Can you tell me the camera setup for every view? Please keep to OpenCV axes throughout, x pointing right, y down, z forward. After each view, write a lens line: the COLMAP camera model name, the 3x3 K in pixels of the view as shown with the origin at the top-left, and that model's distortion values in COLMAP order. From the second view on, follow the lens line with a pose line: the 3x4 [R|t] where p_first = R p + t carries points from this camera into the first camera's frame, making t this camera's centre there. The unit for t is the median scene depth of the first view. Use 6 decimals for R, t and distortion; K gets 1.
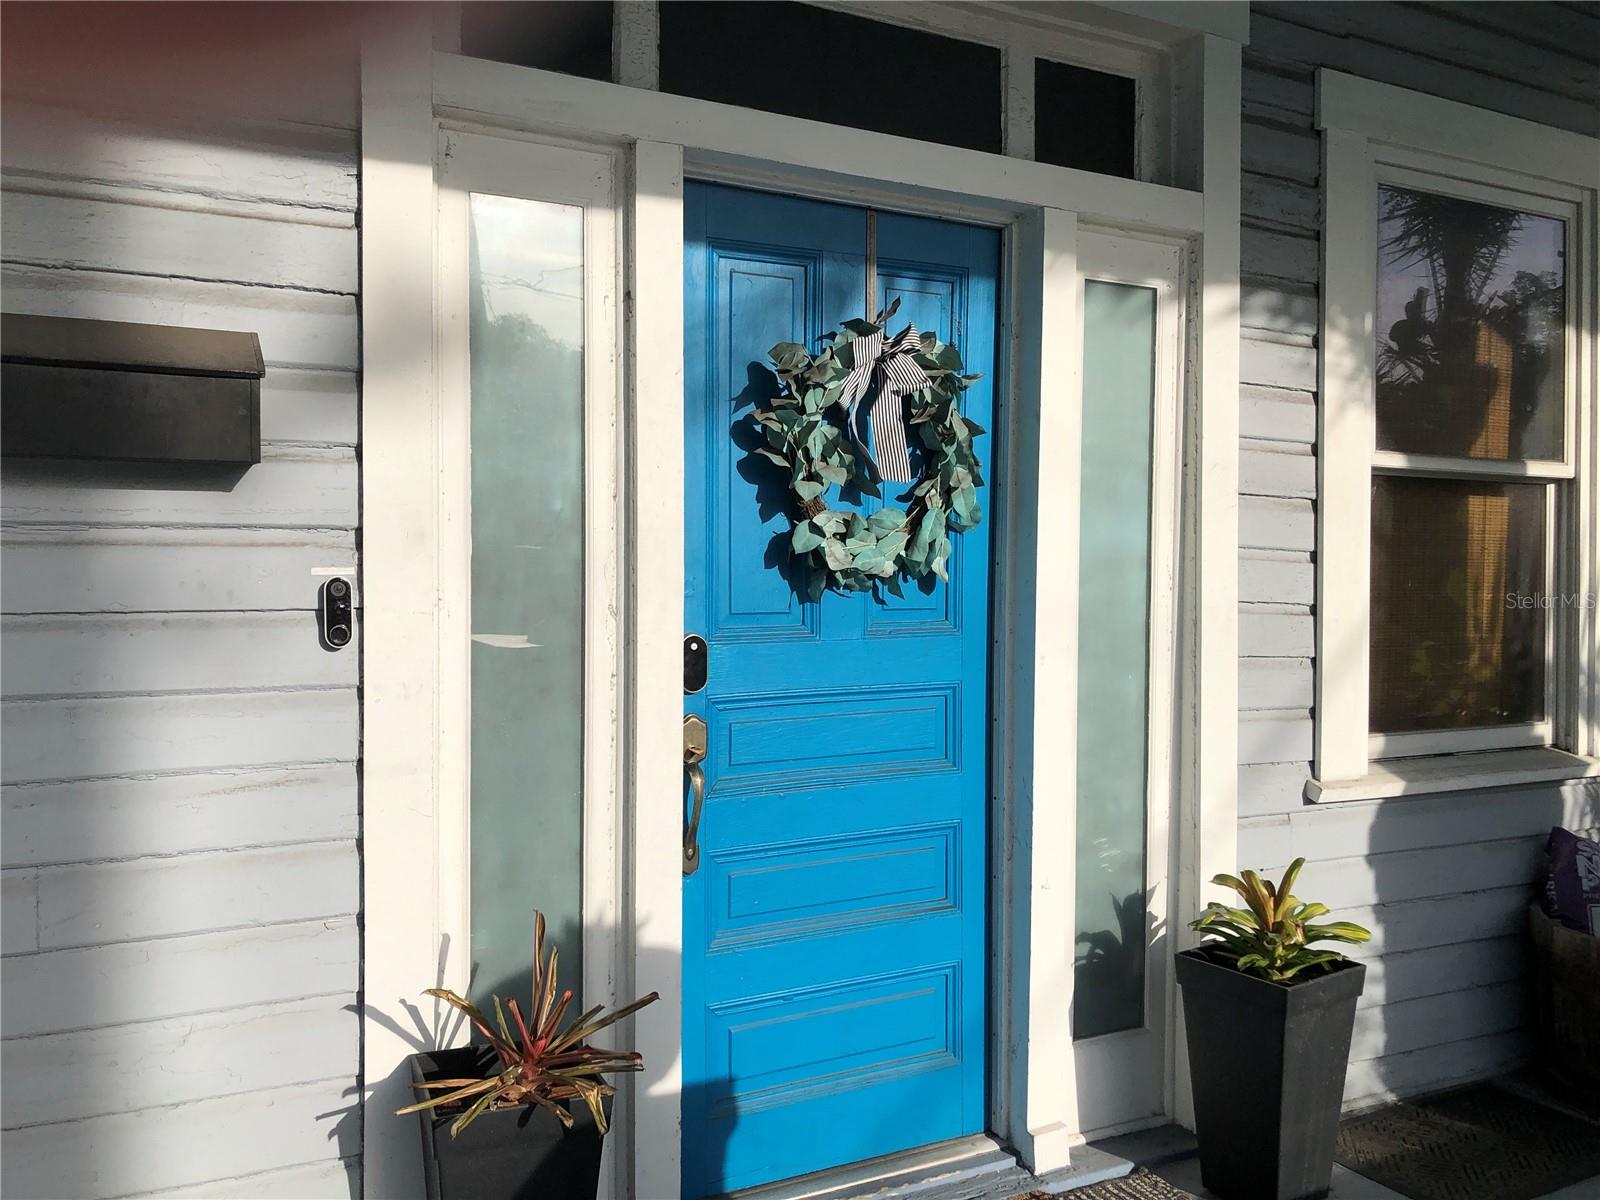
lens RADIAL K [[1316.1, 0, 803.2], [0, 1316.1, 590.7], [0, 0, 1]] dist [0.041809, -0.046667]
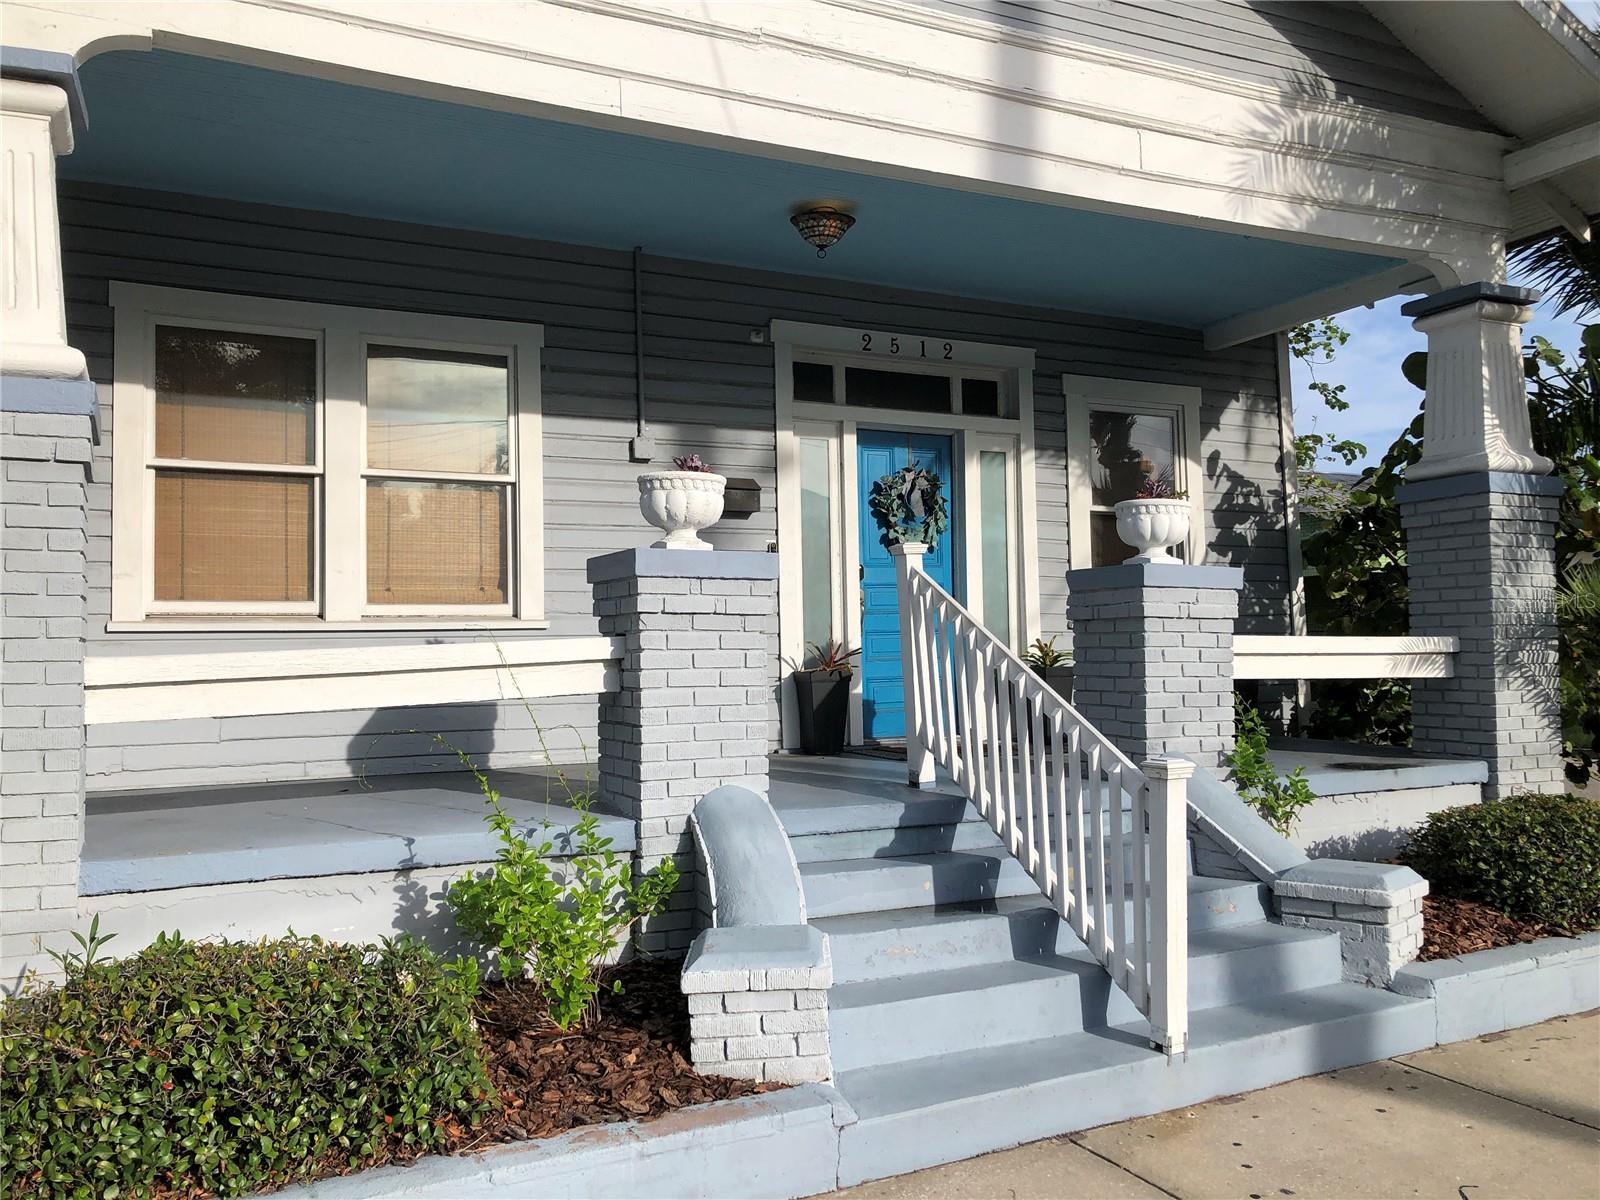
lens RADIAL K [[1316.1, 0, 798.0], [0, 1316.1, 604.2], [0, 0, 1]] dist [0.041809, -0.046667]
pose [[0.999351, -0.027037, -0.023818, -0.152170], [0.025475, 0.997650, -0.063602, 0.318894], [0.025482, 0.062954, 0.997691, -2.144912]]
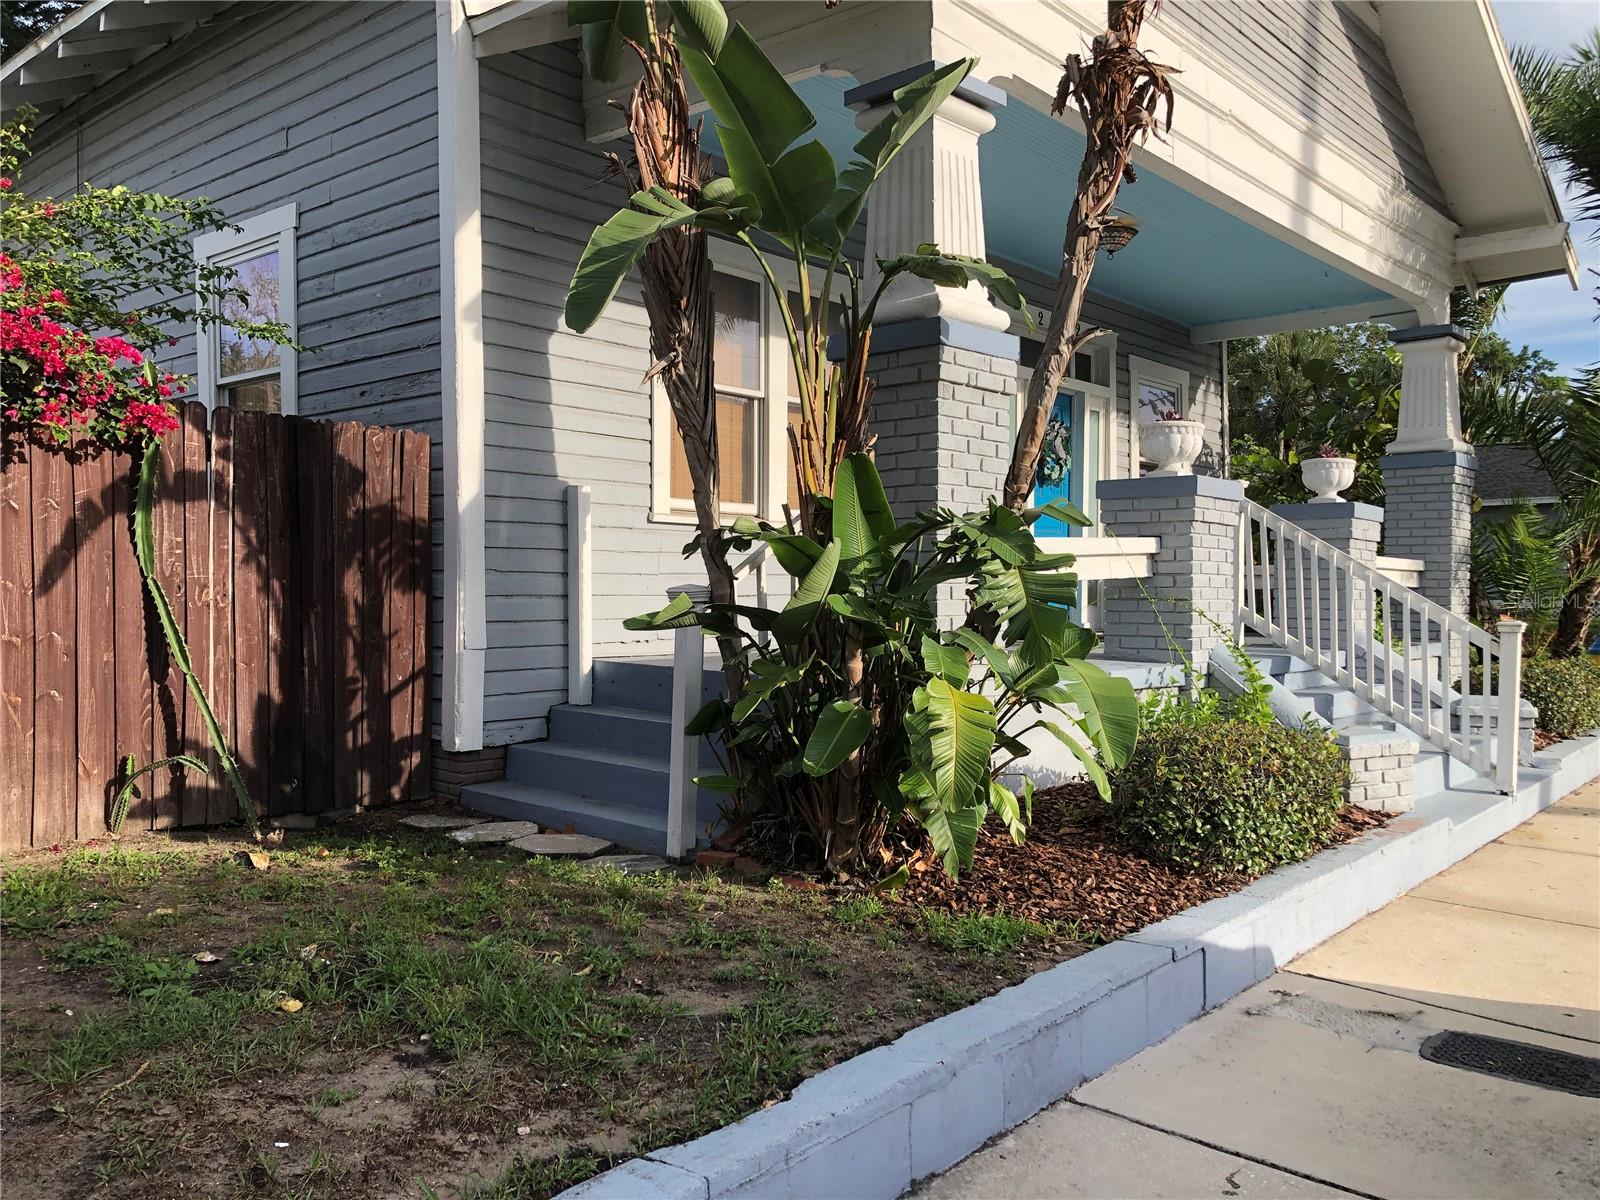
lens RADIAL K [[1316.1, 0, 804.4], [0, 1316.1, 597.7], [0, 0, 1]] dist [0.041809, -0.046667]
pose [[0.934369, -0.009033, 0.356191, -2.118010], [0.014702, 0.999805, -0.013213, 0.386889], [-0.356002, 0.017583, 0.934320, -2.515698]]
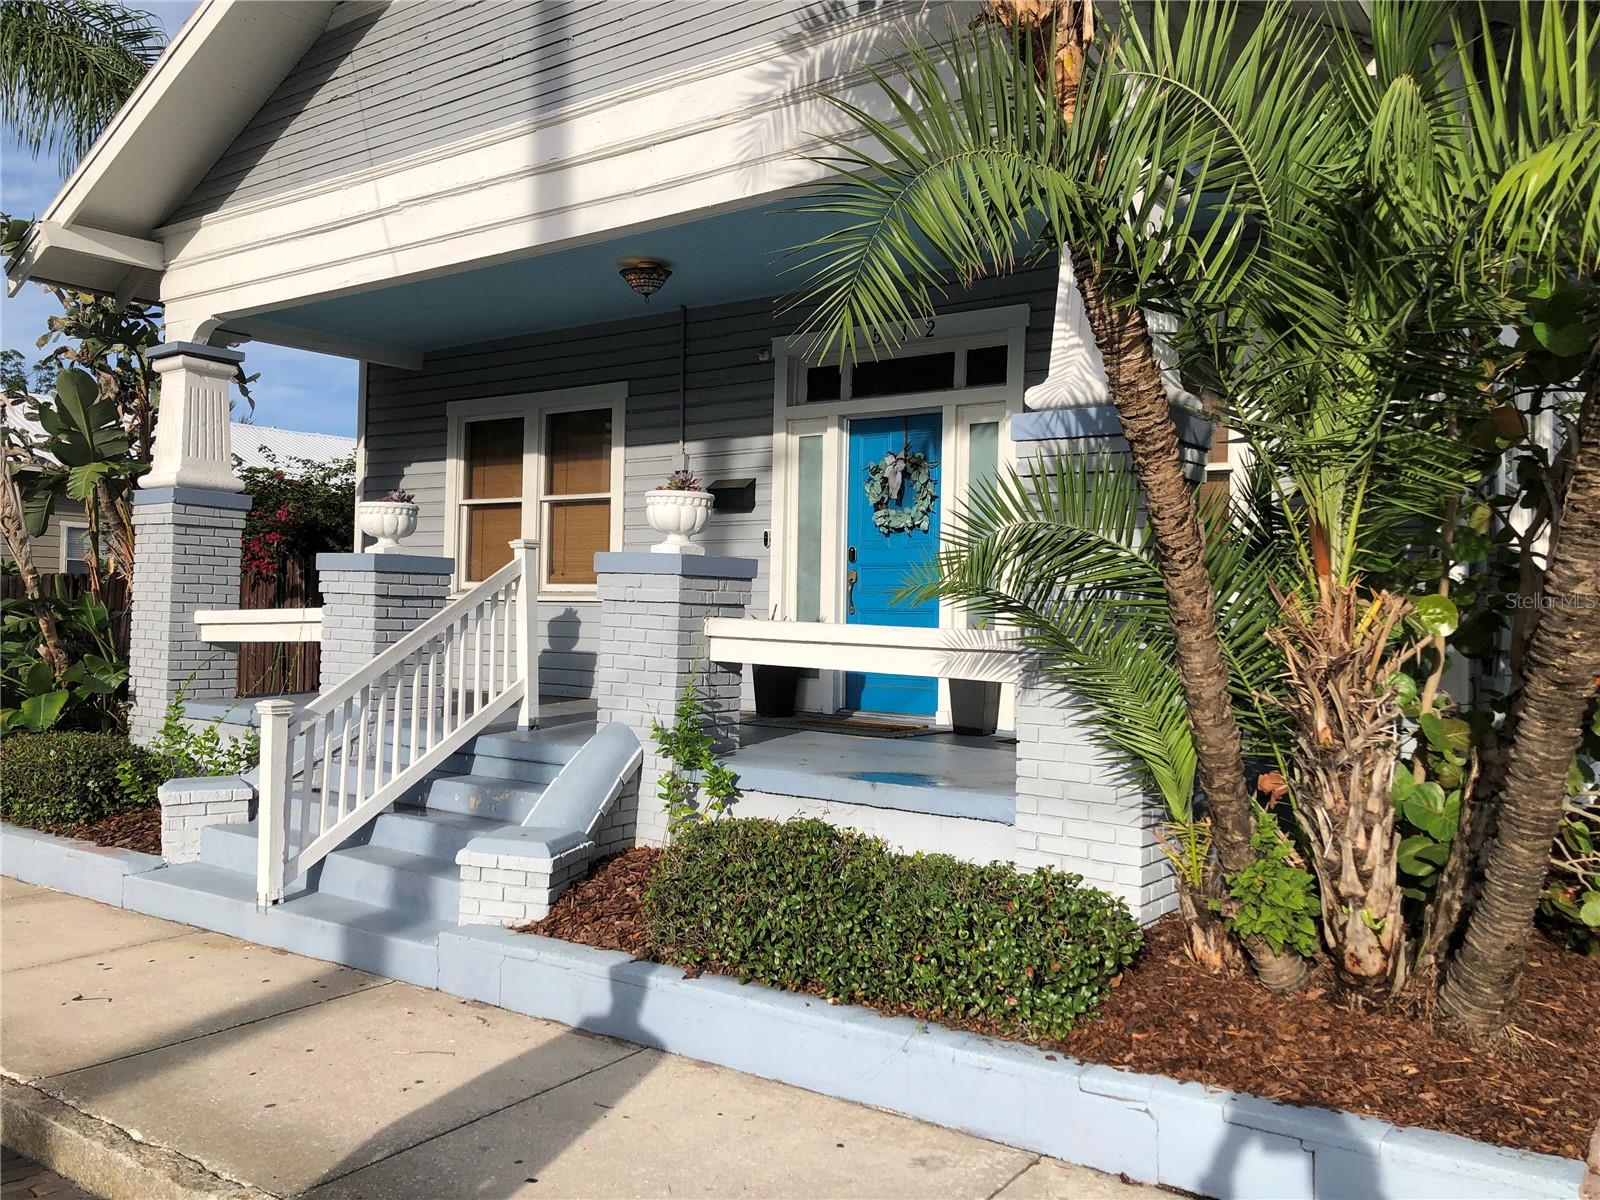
lens RADIAL K [[1316.1, 0, 800.0], [0, 1316.1, 598.5], [0, 0, 1]] dist [0.041809, -0.046667]
pose [[0.427009, -0.012386, -0.904163, 2.849161], [-0.039801, 0.998680, -0.032478, 0.275668], [0.903371, 0.049855, 0.425952, -0.598003]]
